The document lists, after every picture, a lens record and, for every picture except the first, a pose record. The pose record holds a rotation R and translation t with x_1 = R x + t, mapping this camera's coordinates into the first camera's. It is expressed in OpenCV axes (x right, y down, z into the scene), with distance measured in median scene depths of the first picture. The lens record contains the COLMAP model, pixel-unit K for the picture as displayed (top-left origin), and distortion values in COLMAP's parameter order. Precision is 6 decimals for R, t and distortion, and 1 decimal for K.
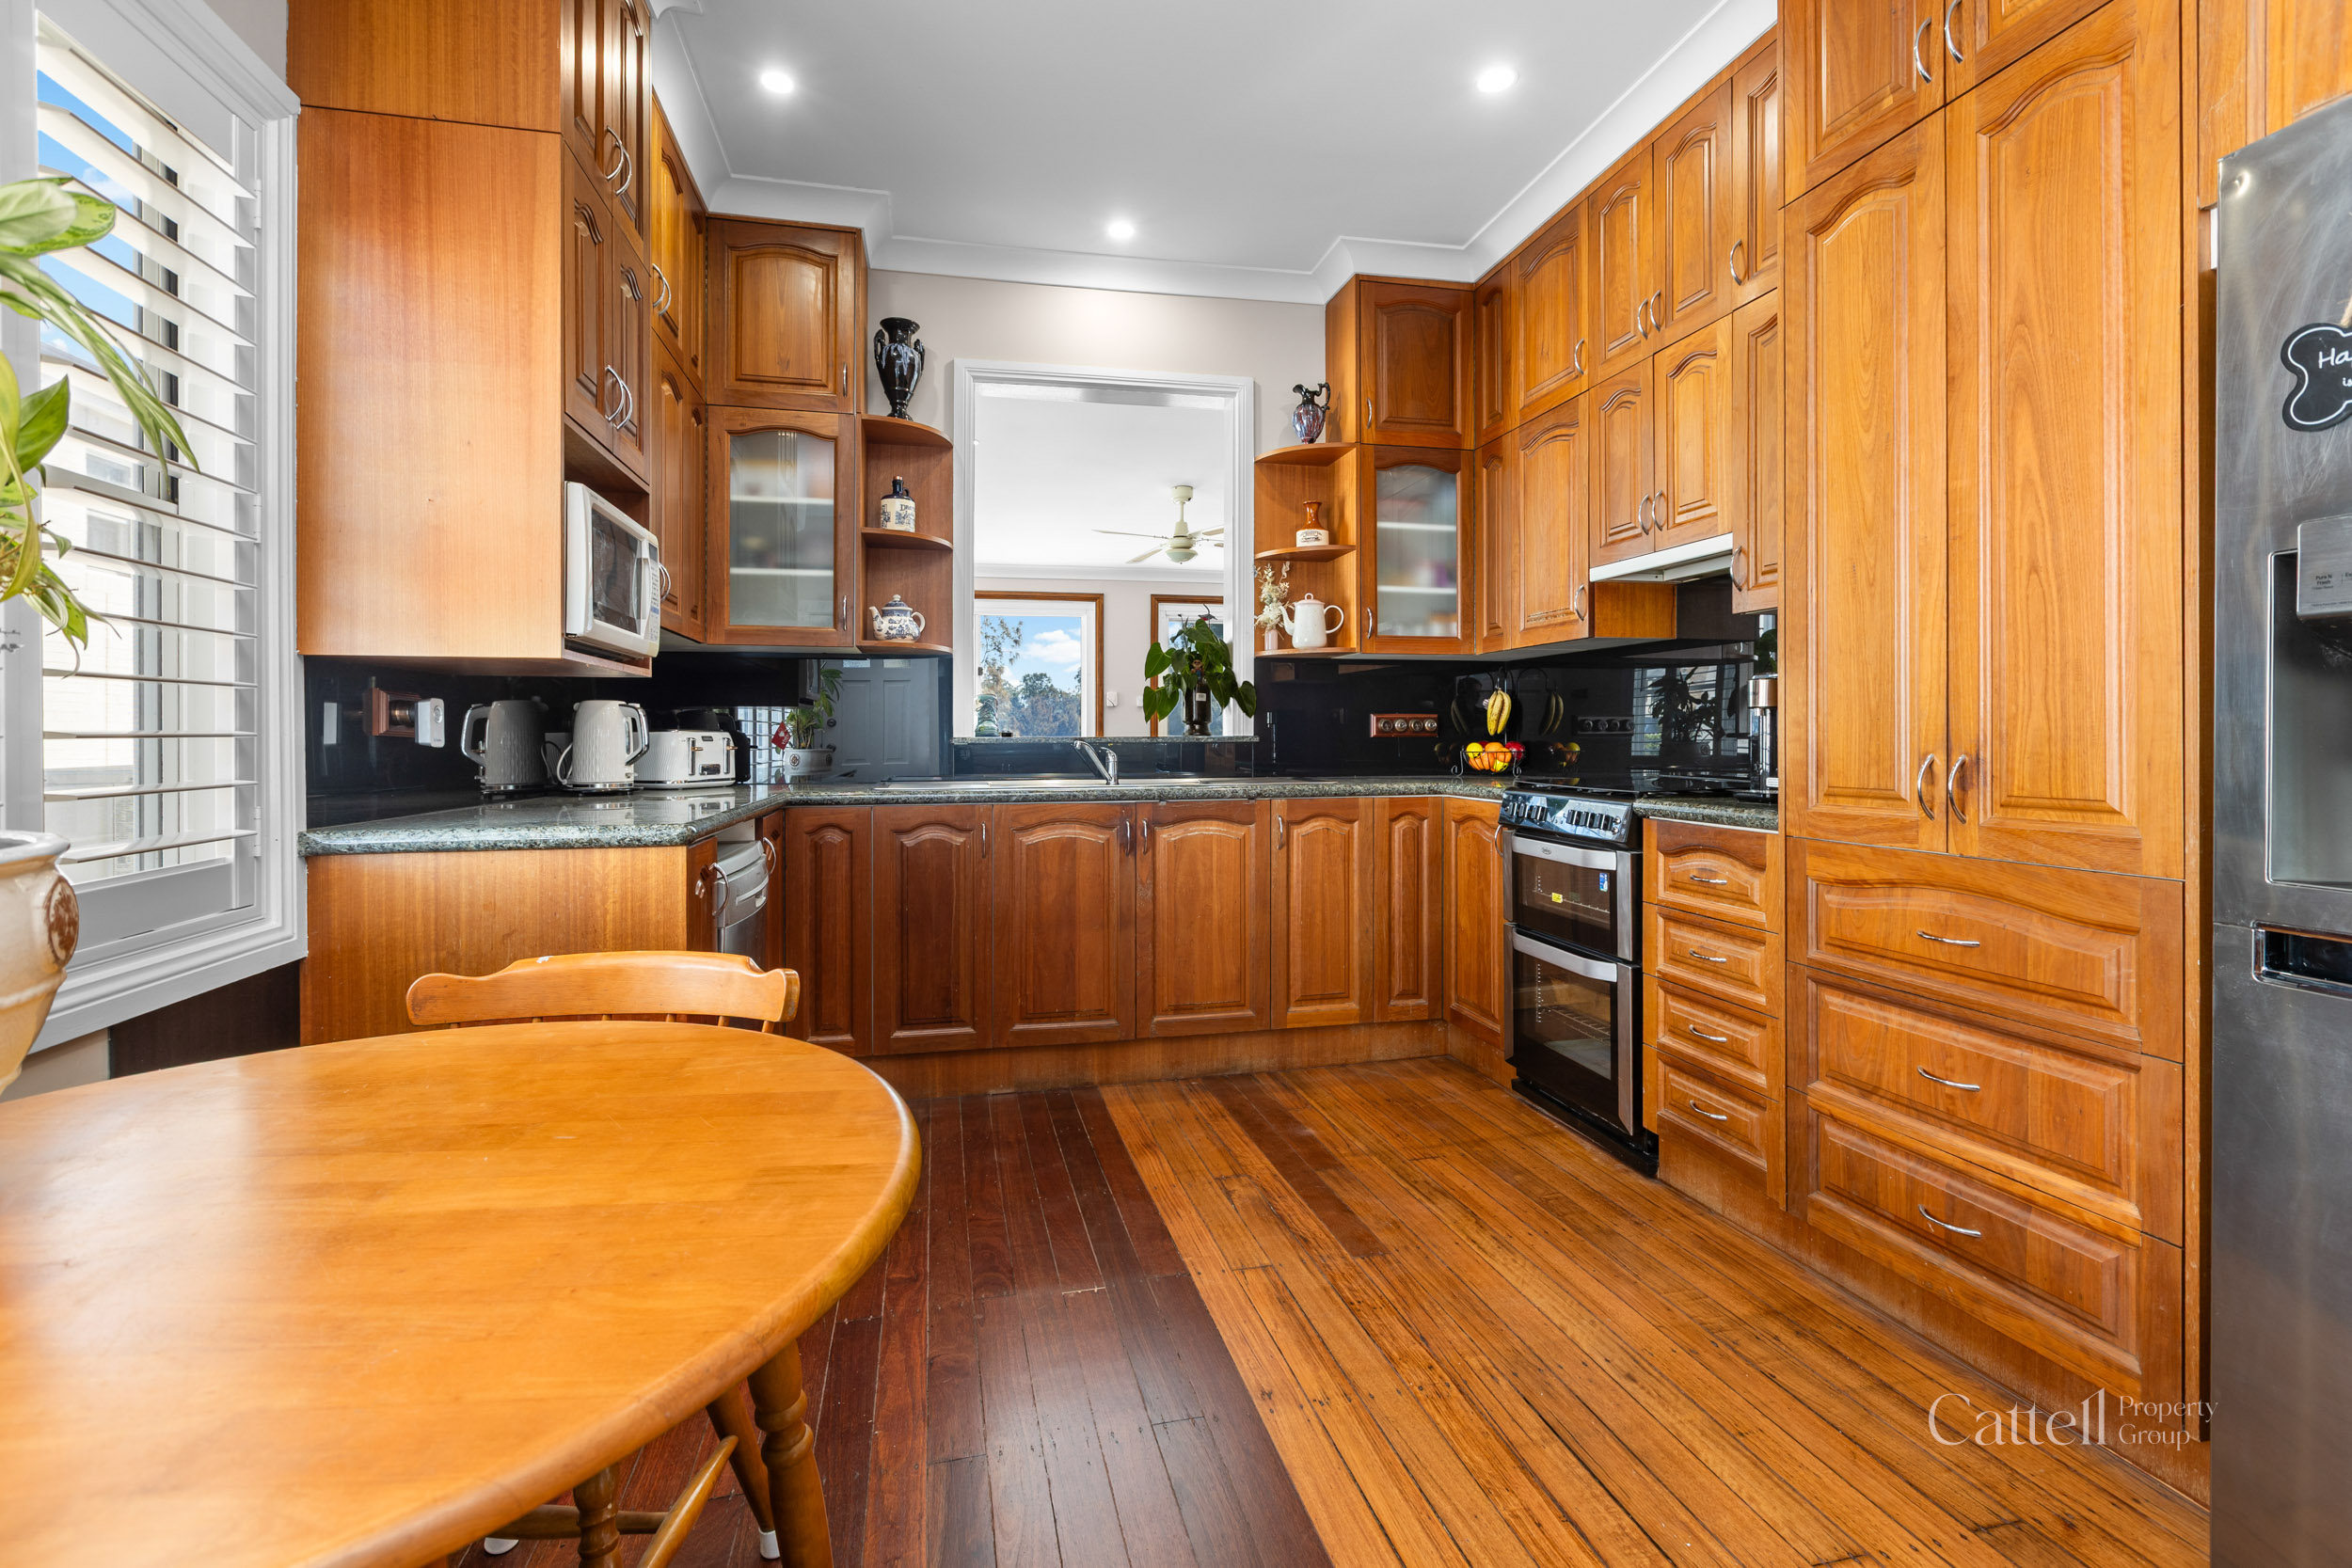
lens RADIAL K [[1064.2, 0, 1173.6], [0, 1064.2, 744.8], [0, 0, 1]] dist [-0.001602, -0.000135]
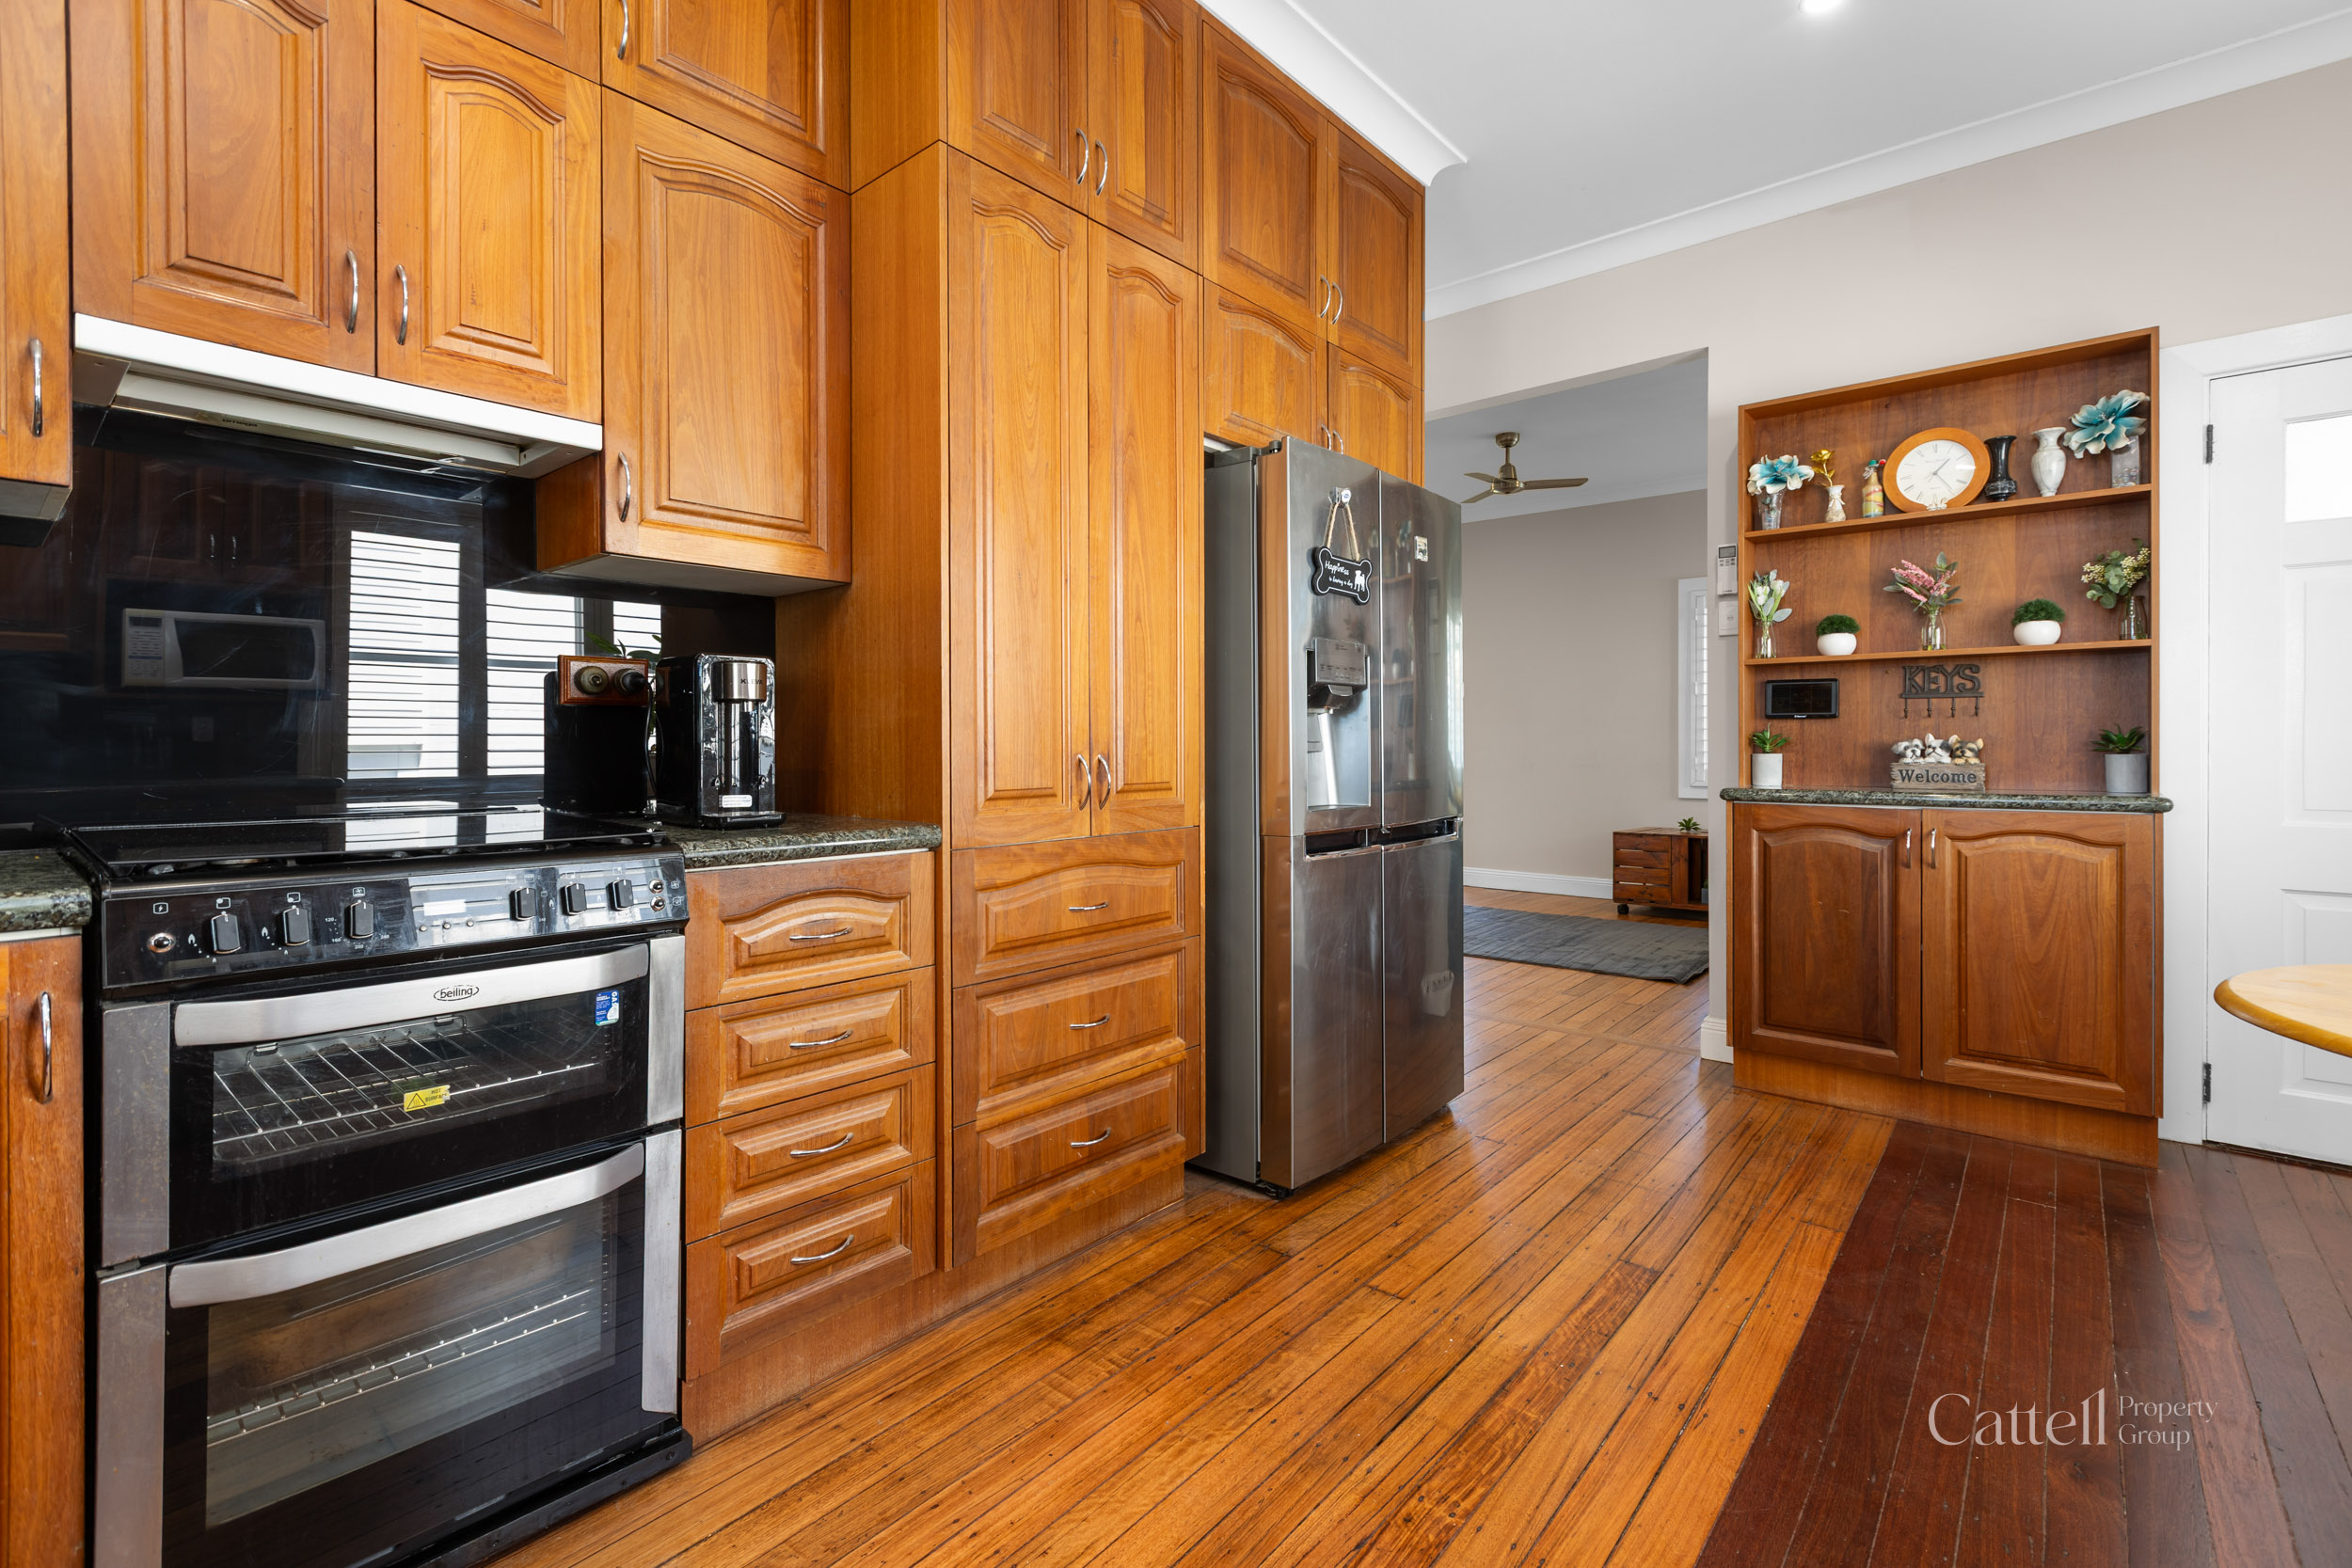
lens RADIAL K [[1064.2, 0, 1173.6], [0, 1064.2, 744.8], [0, 0, 1]] dist [-0.001602, -0.000135]
pose [[-0.600401, 0.000087, 0.799699, -0.222898], [0.008519, 0.999944, 0.006287, -0.005852], [-0.799654, 0.010587, -0.600368, 1.217404]]
